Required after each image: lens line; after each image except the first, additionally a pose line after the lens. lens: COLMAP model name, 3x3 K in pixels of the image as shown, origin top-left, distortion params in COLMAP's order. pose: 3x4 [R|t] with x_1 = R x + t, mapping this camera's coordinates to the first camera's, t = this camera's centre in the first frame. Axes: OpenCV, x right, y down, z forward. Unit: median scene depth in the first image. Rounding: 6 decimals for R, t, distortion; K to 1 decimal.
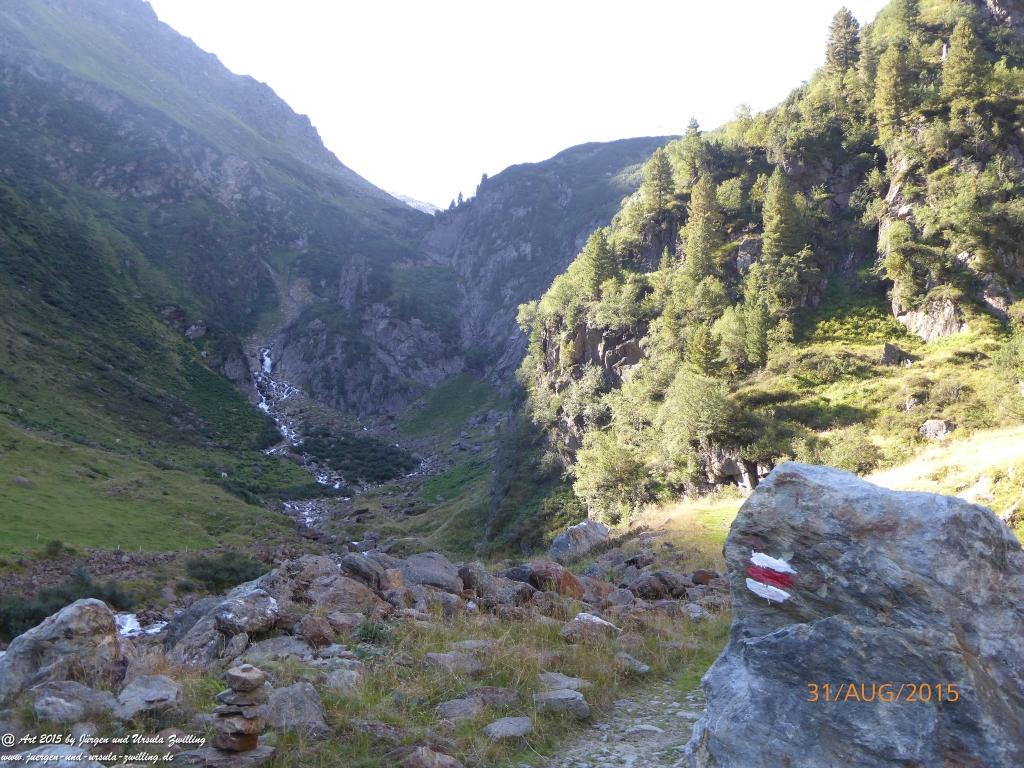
lens RADIAL K [[1224.3, 0, 534.8], [0, 1224.3, 369.8], [0, 0, 1]] dist [0.013075, 0.000000]
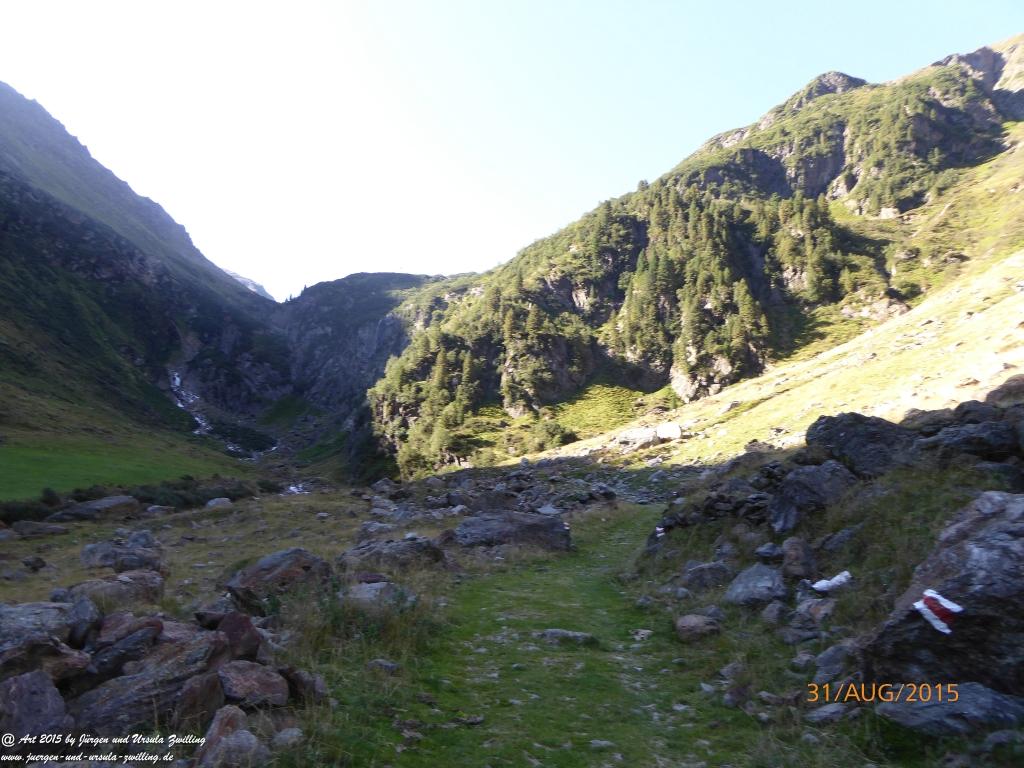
lens RADIAL K [[725.5, 0, 514.0], [0, 725.5, 398.4], [0, 0, 1]] dist [-0.031710, 0.006527]
pose [[0.957022, 0.061035, 0.283519, -0.126821], [-0.065446, 0.997837, 0.006102, -0.053280], [-0.282533, -0.024395, 0.958947, -0.472855]]
